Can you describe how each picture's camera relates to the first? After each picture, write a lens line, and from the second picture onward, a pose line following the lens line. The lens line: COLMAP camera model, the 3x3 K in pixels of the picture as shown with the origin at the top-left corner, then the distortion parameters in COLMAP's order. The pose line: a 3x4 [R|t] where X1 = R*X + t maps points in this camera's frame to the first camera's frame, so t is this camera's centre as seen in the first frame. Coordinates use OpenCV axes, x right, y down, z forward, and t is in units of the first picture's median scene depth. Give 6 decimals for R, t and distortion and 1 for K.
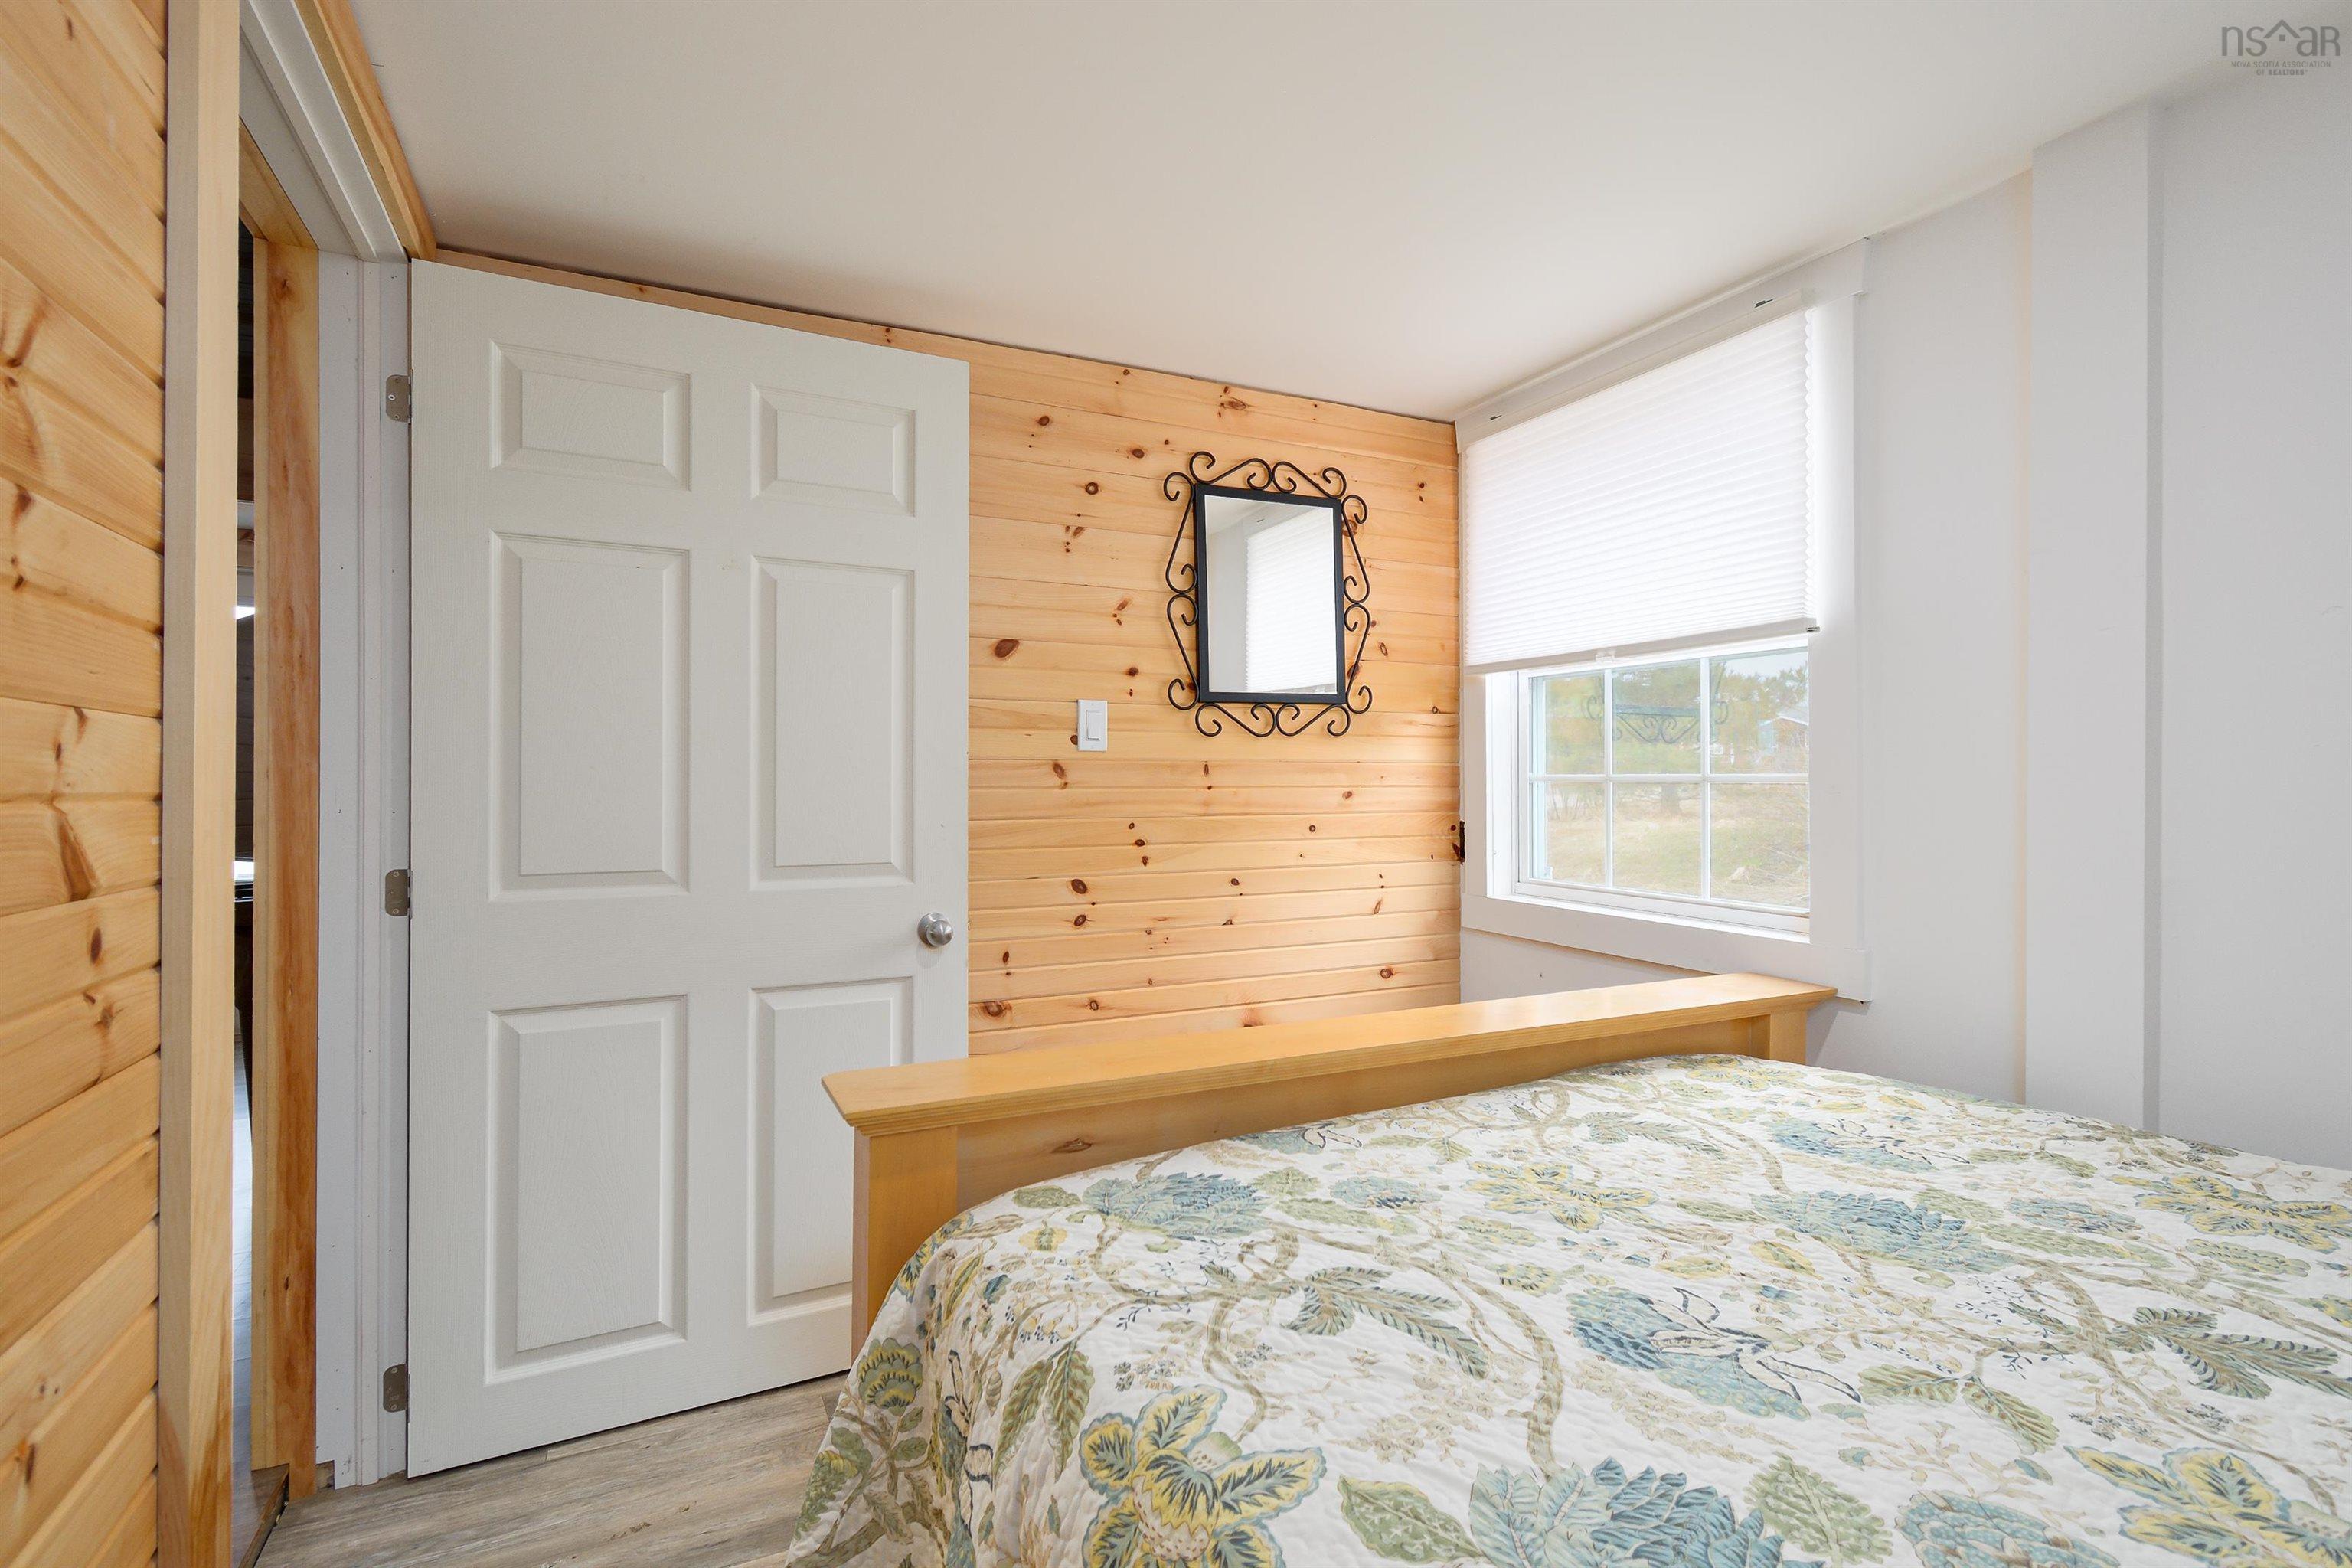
lens RADIAL K [[1044.4, 0, 1151.3], [0, 1044.4, 782.2], [0, 0, 1]] dist [0.003943, -0.000789]
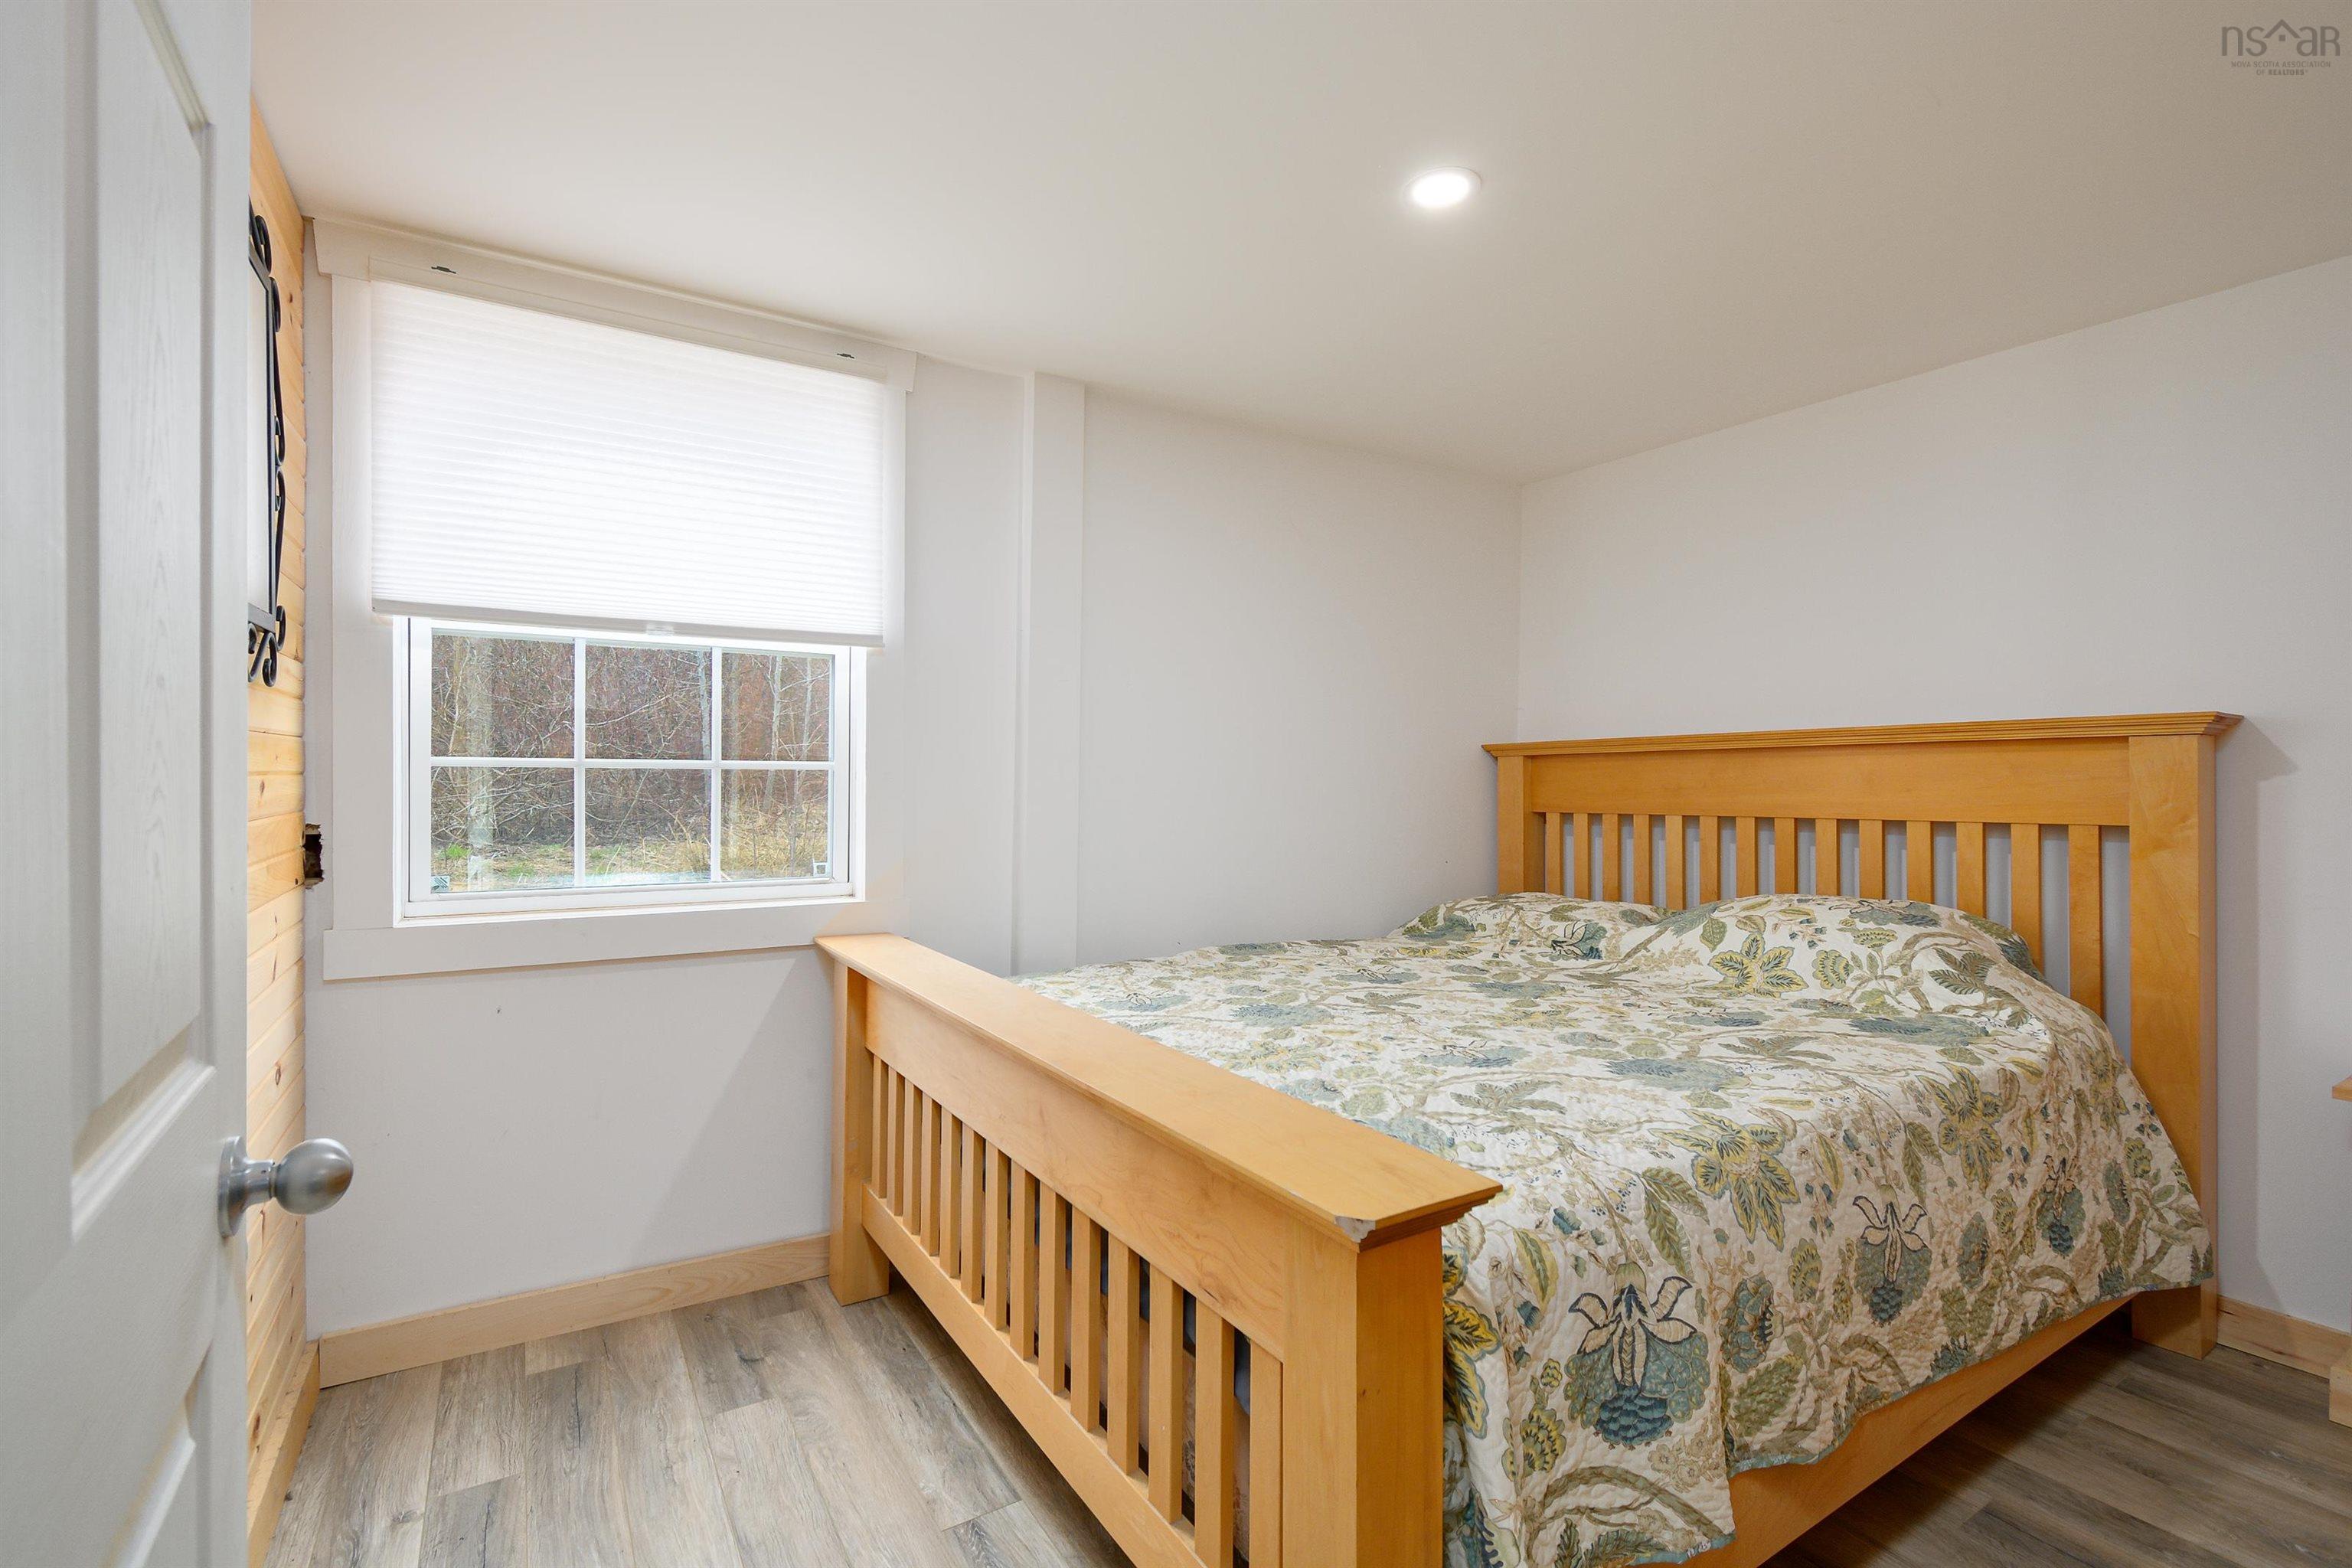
lens RADIAL K [[1044.4, 0, 1156.8], [0, 1044.4, 771.5], [0, 0, 1]] dist [0.003943, -0.000789]
pose [[-0.077512, -0.008018, 0.996959, -1.285632], [-0.003744, 0.999963, 0.007751, -0.014007], [-0.996984, -0.003131, -0.077539, 1.580499]]
